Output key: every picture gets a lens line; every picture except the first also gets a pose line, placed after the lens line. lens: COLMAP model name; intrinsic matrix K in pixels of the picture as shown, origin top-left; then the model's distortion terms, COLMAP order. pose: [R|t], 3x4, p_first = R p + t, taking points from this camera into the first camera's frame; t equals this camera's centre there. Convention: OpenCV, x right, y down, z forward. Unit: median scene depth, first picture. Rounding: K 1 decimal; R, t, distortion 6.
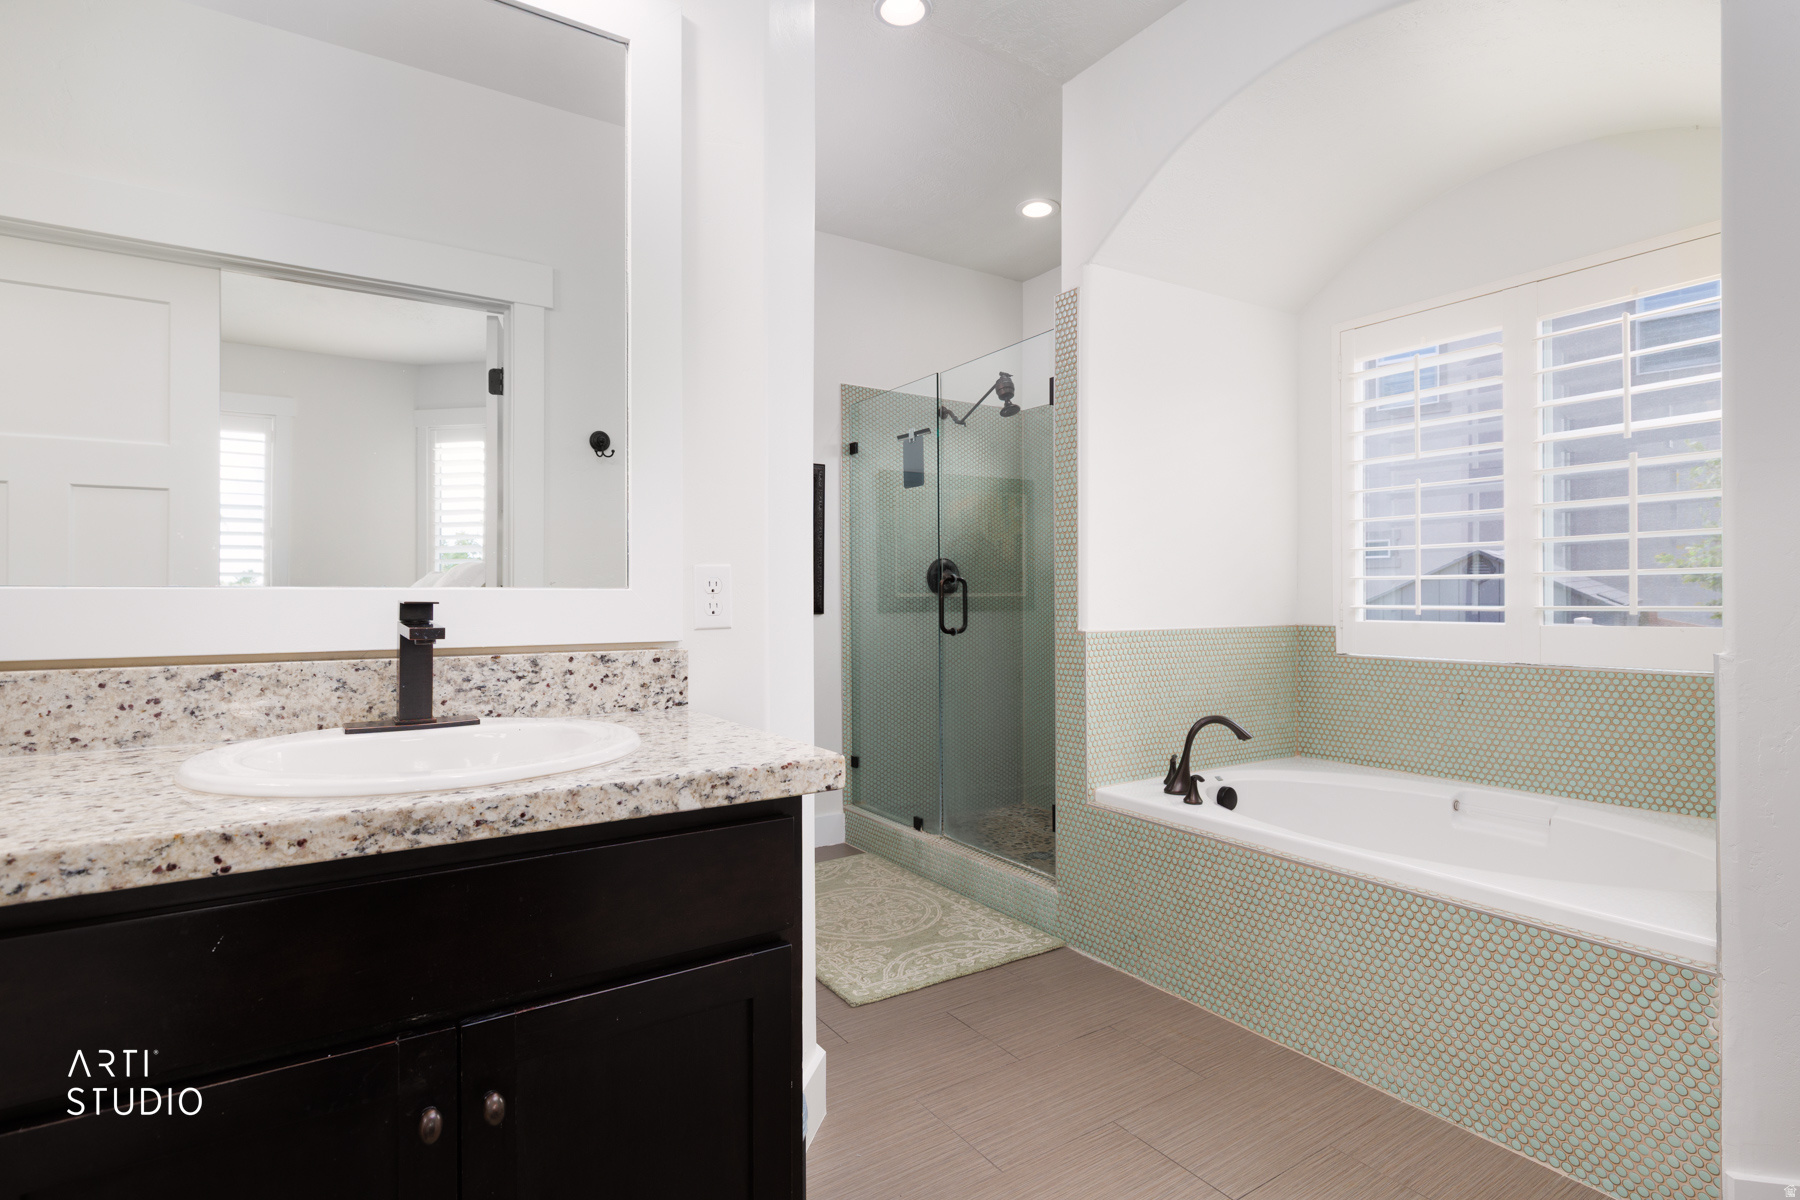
lens RADIAL K [[910.3, 0, 913.4], [0, 910.3, 599.0], [0, 0, 1]] dist [0.003858, -0.000173]
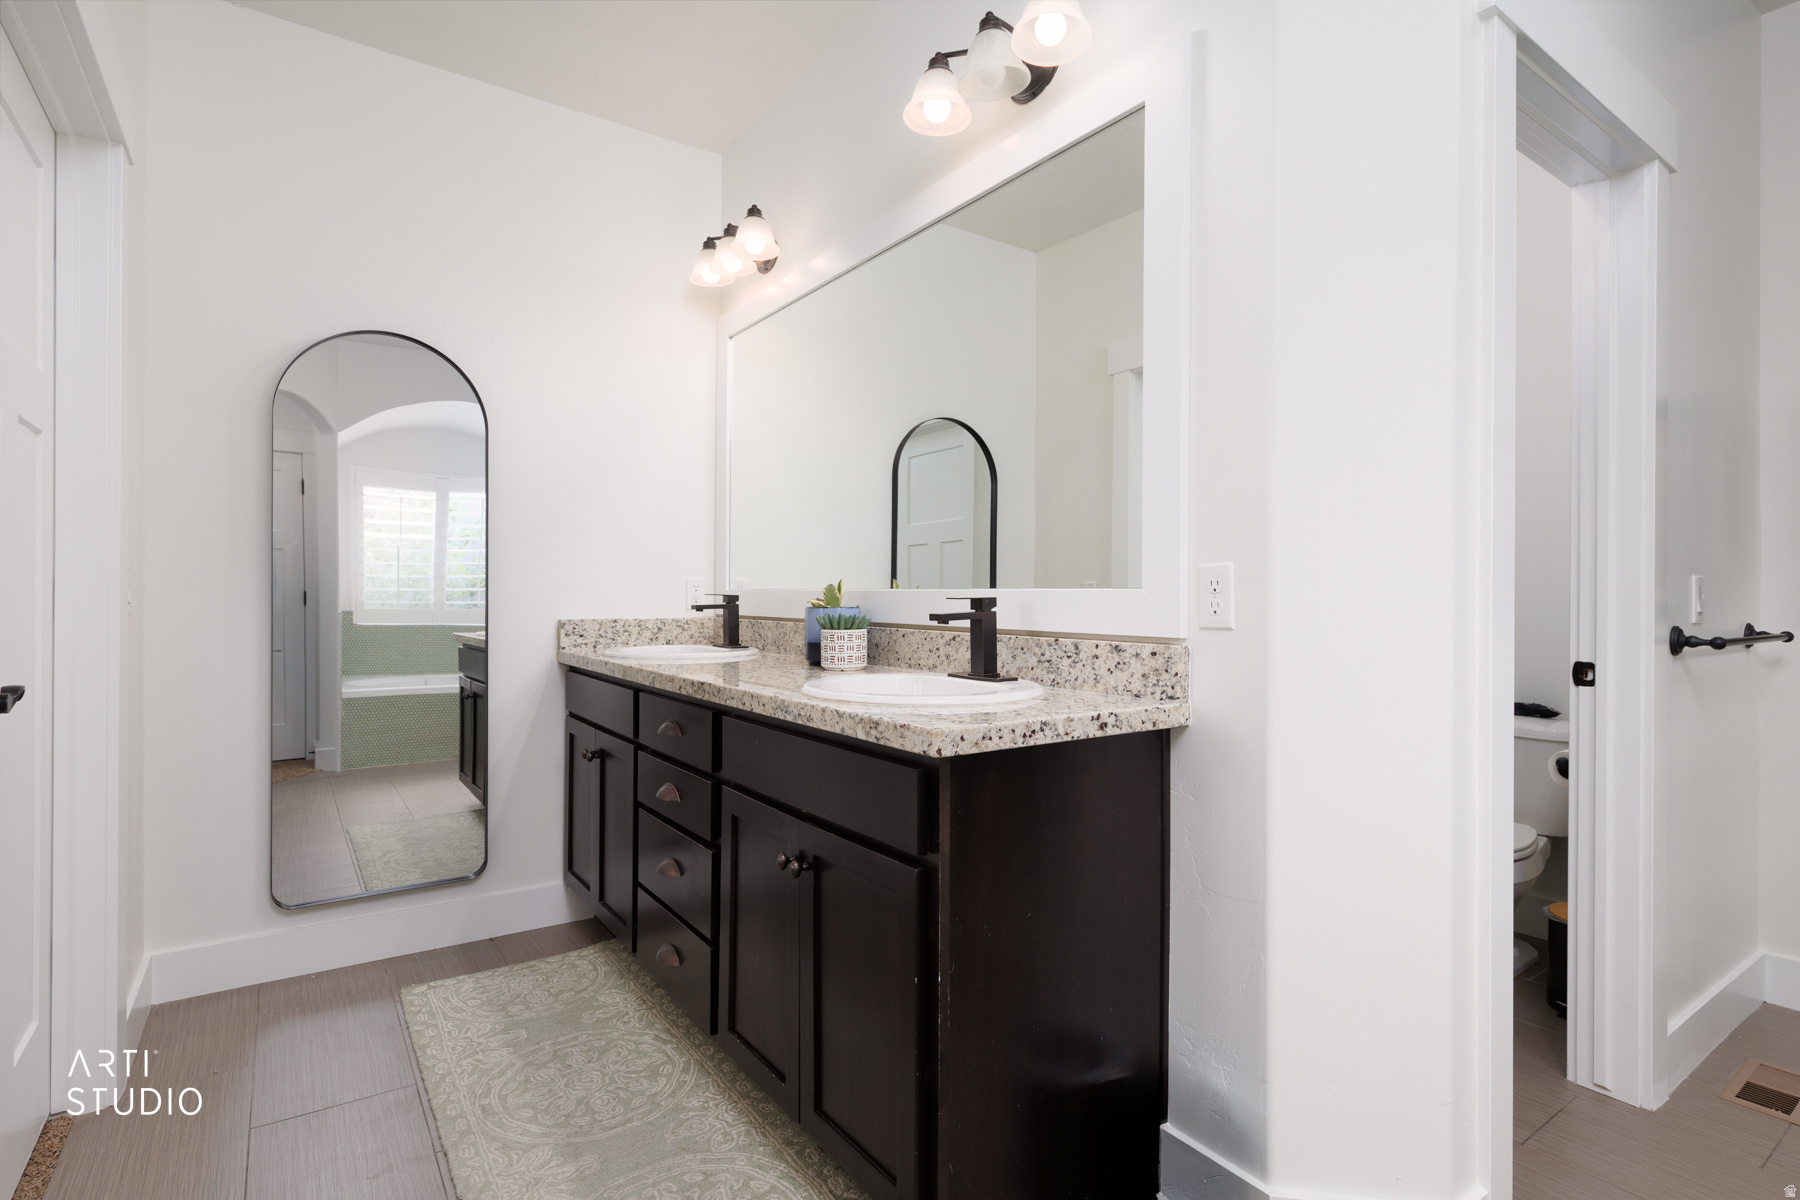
lens RADIAL K [[910.3, 0, 917.6], [0, 910.3, 594.9], [0, 0, 1]] dist [0.003858, -0.000173]
pose [[0.022277, 0.002467, -0.999749, 0.851942], [-0.009890, 0.999949, 0.002247, -0.003394], [0.999703, 0.009838, 0.022301, 0.736830]]
